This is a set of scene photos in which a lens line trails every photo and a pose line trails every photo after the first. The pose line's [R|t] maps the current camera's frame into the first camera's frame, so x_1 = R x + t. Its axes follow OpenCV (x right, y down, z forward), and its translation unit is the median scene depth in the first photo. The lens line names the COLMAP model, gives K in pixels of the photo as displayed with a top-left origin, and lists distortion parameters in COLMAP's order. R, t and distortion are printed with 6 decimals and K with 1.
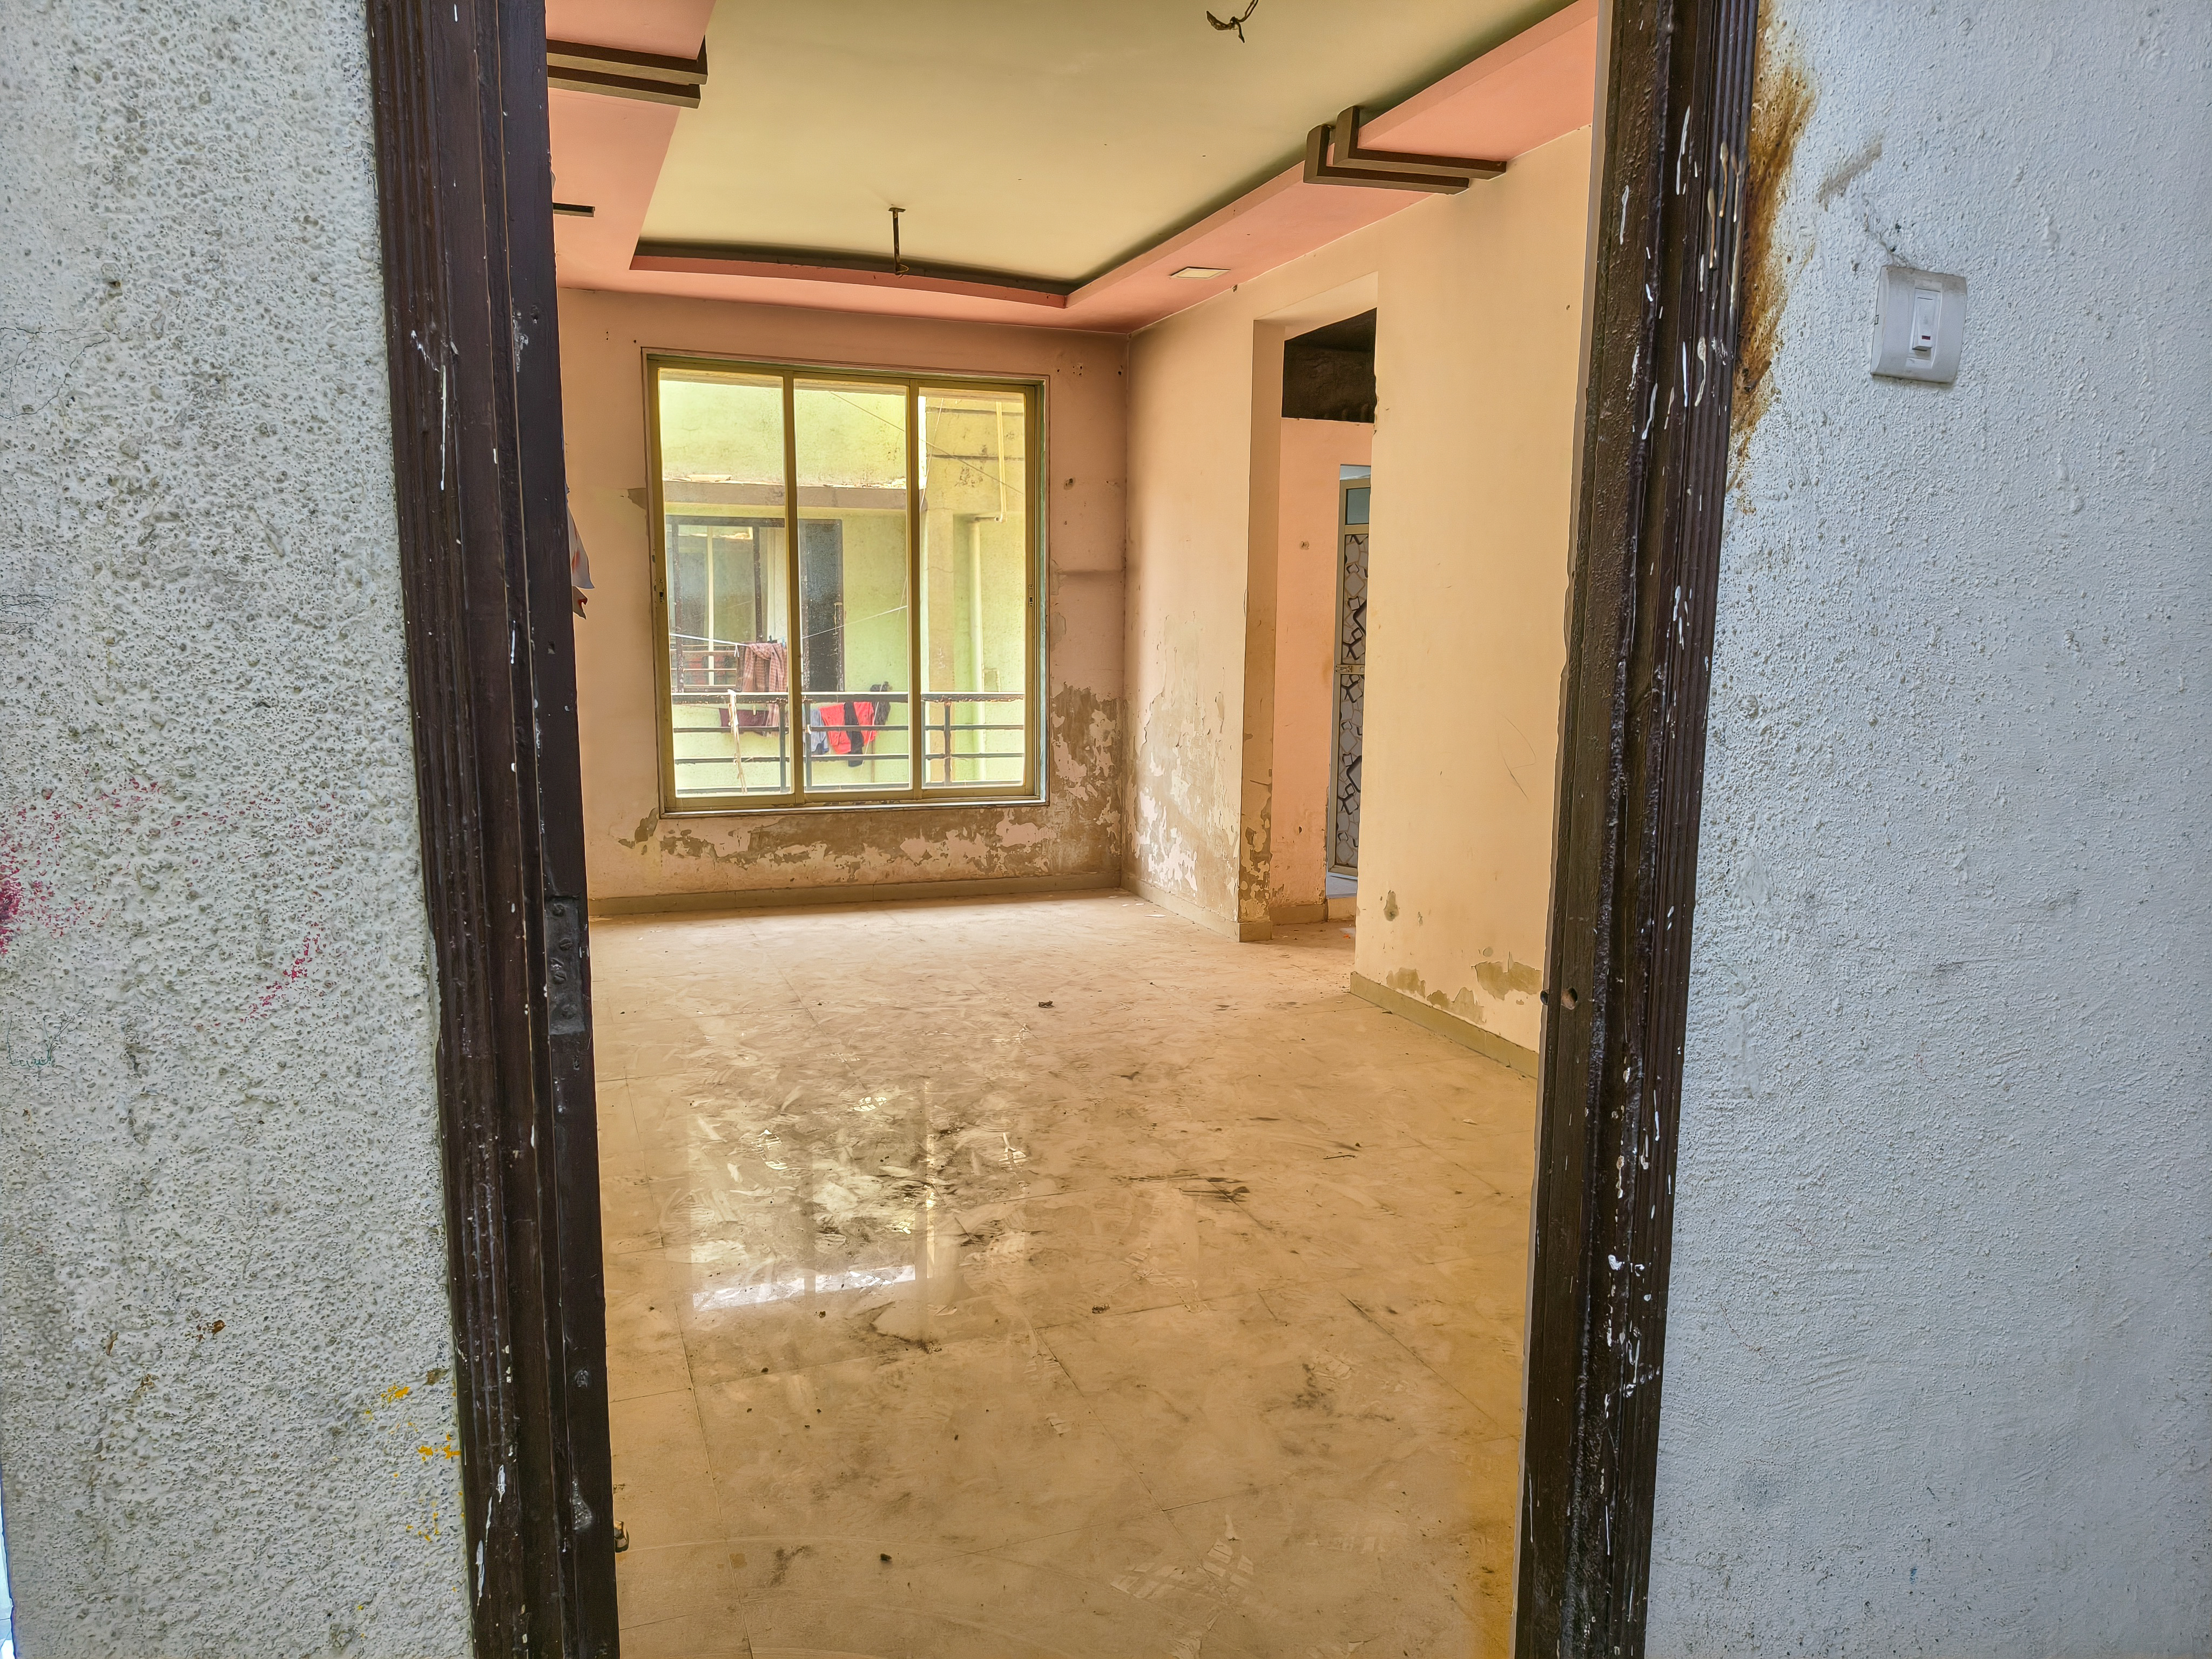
lens RADIAL K [[1519.8, 0, 1114.1], [0, 1519.8, 846.9], [0, 0, 1]] dist [0.045465, -0.052957]
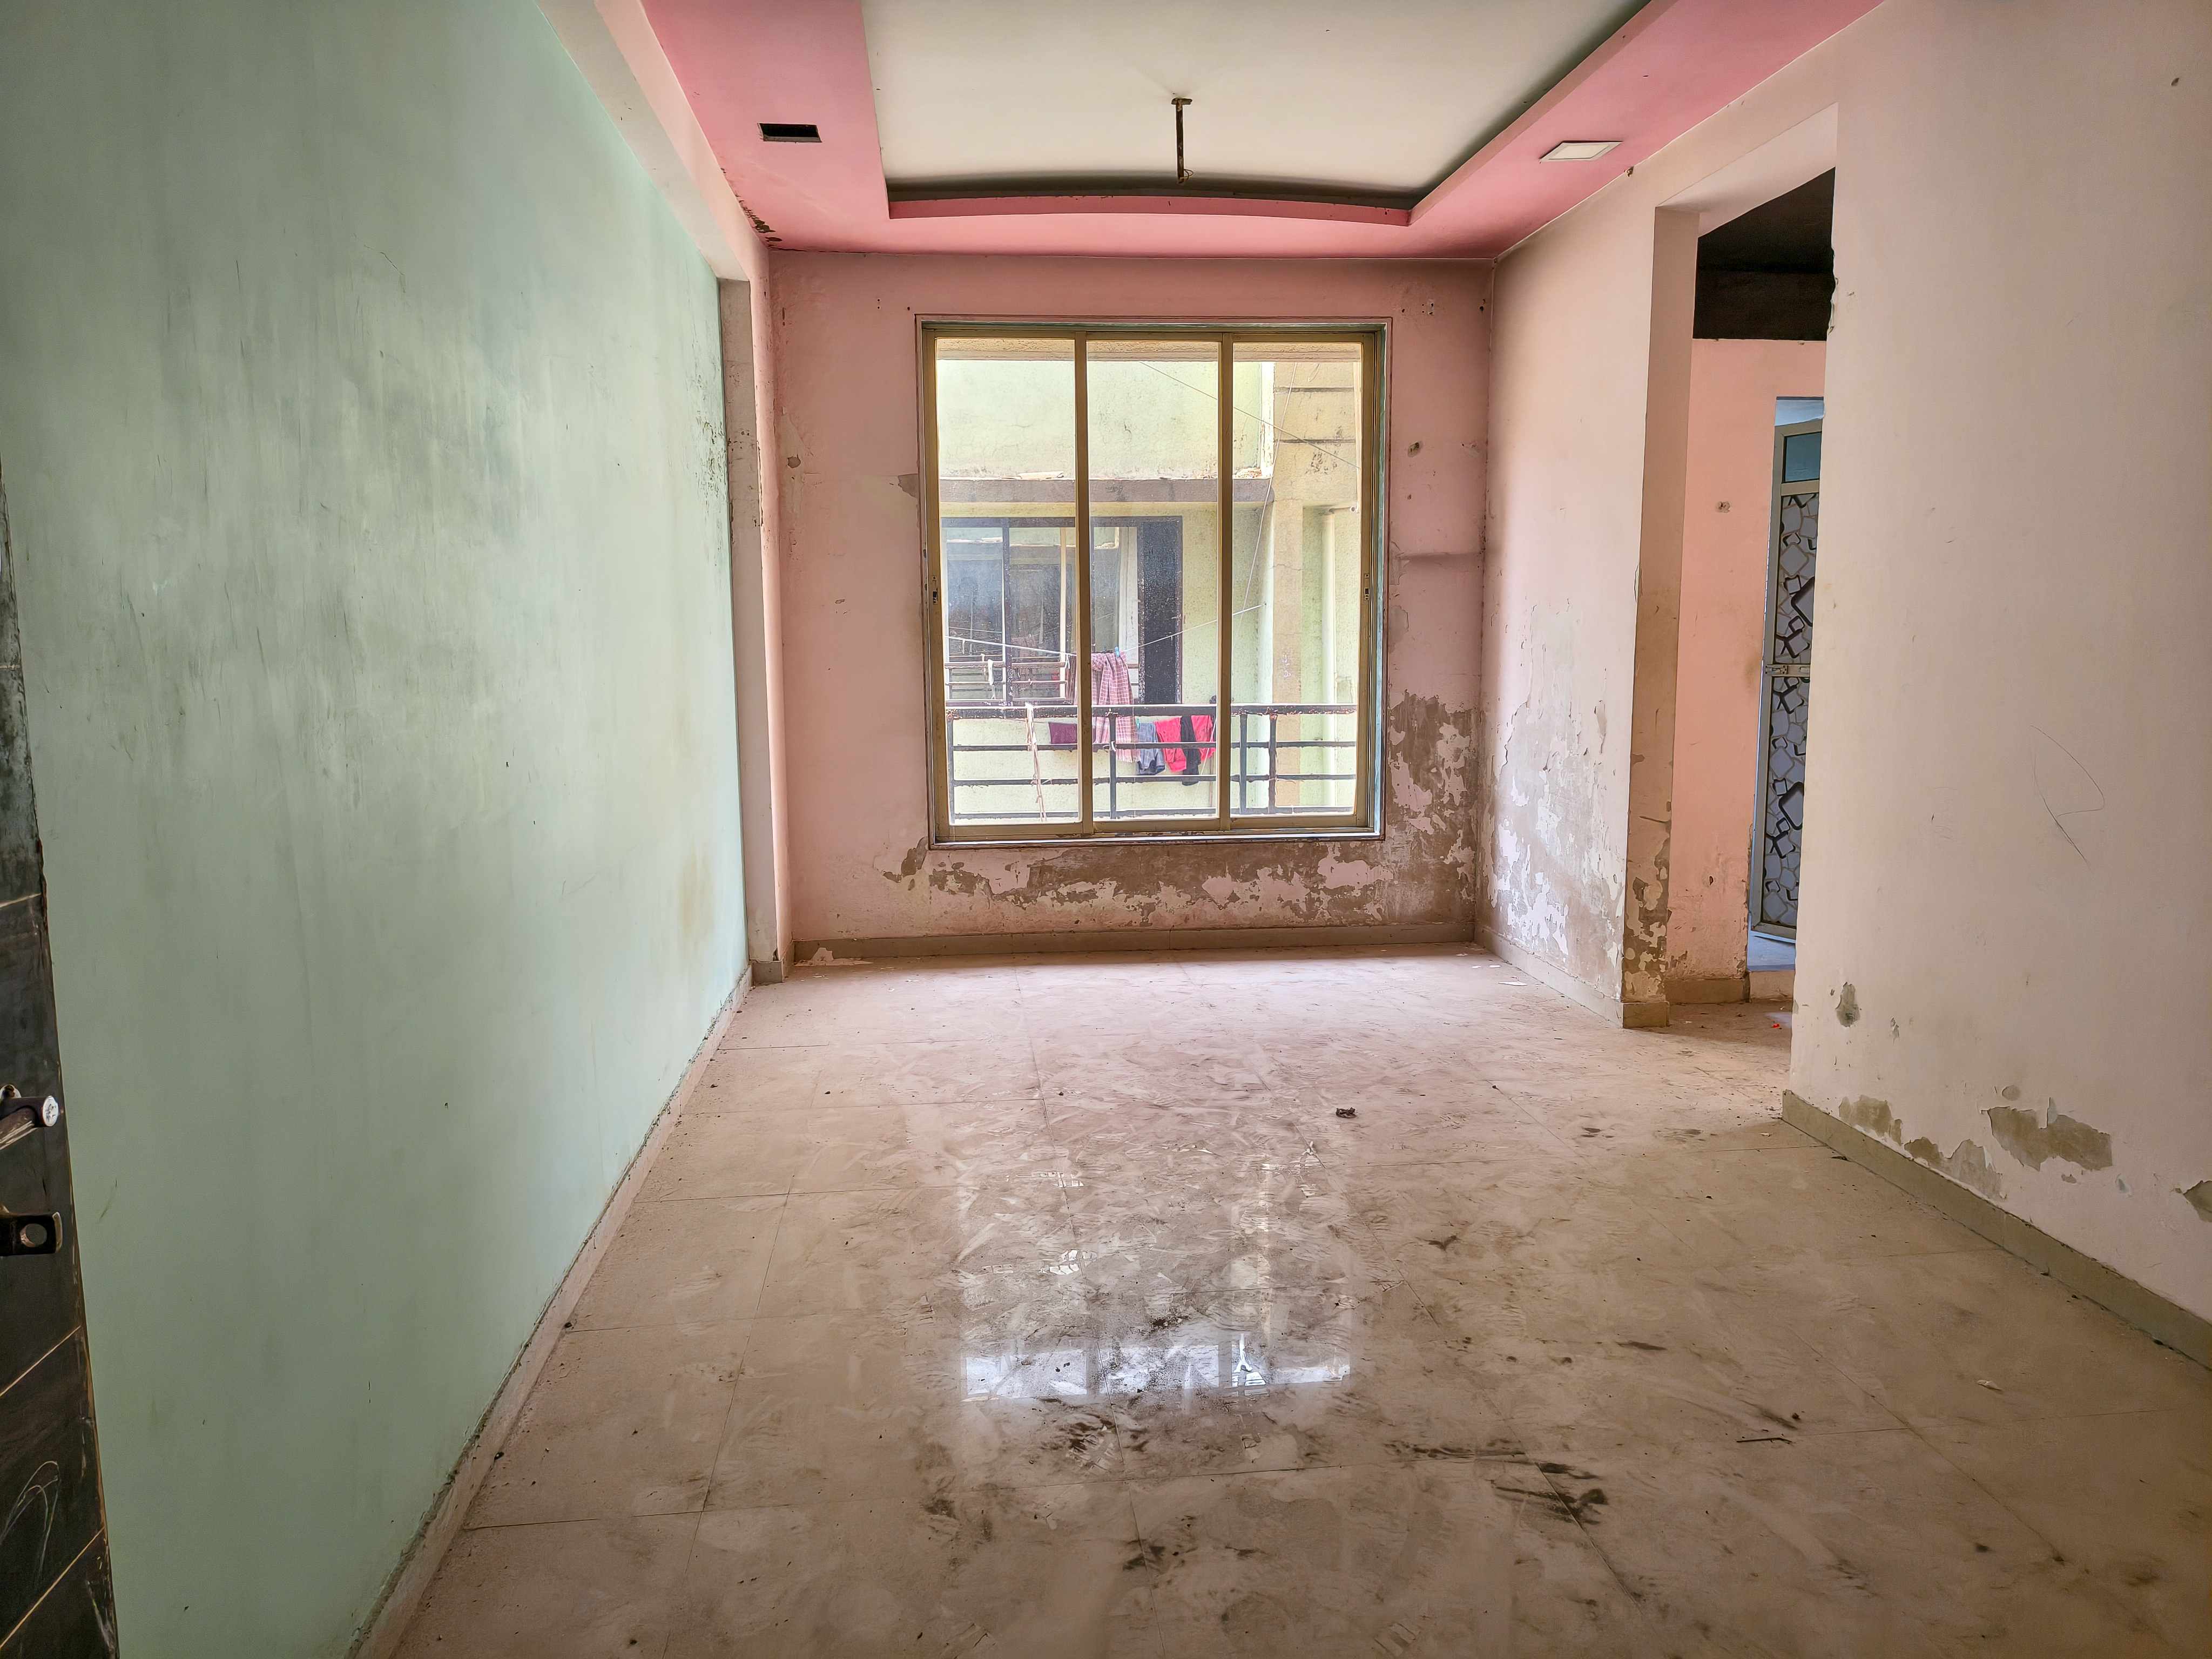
lens RADIAL K [[1519.8, 0, 1102.0], [0, 1519.8, 830.2], [0, 0, 1]] dist [0.045465, -0.052957]
pose [[0.965720, 0.015930, -0.259096, 0.041834], [-0.020761, 0.999658, -0.015922, -0.029432], [0.258753, 0.020755, 0.965720, 0.297173]]
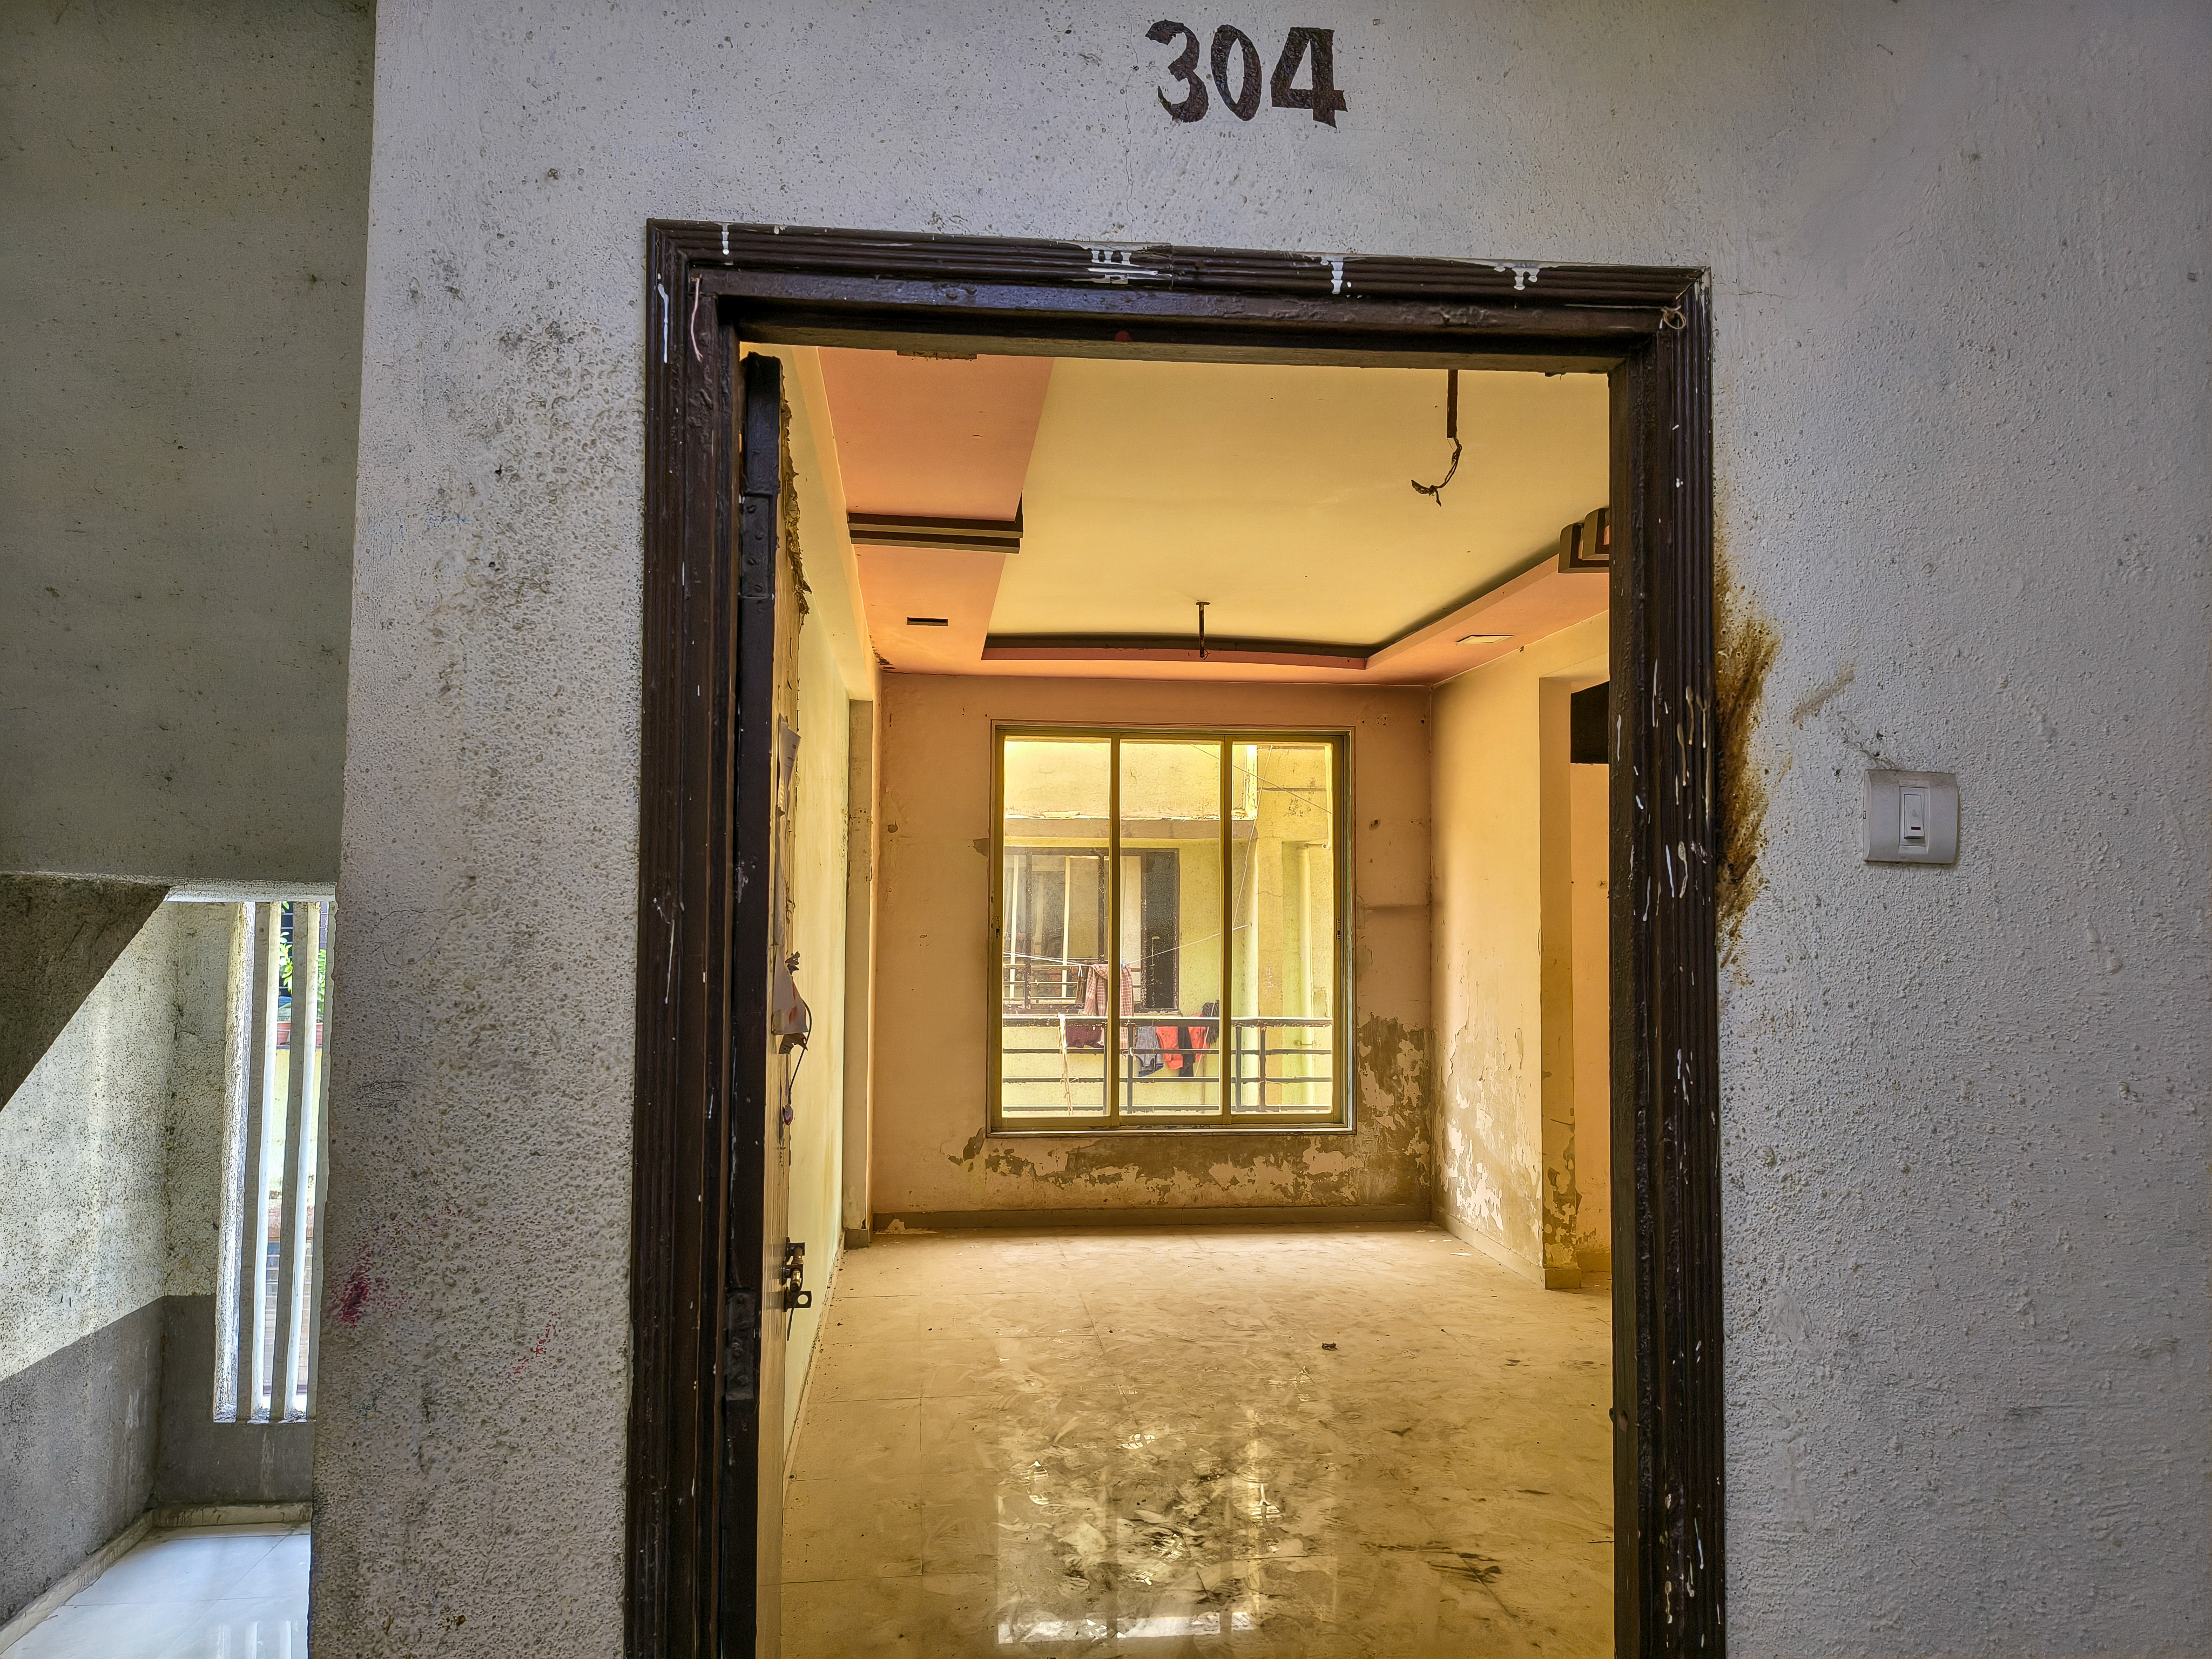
lens RADIAL K [[1519.8, 0, 1120.2], [0, 1519.8, 836.8], [0, 0, 1]] dist [0.045465, -0.052957]
pose [[0.972865, -0.014225, -0.230934, 0.074685], [-0.032615, 0.979710, -0.197749, -0.028306], [0.229061, 0.199916, 0.952662, -0.071488]]
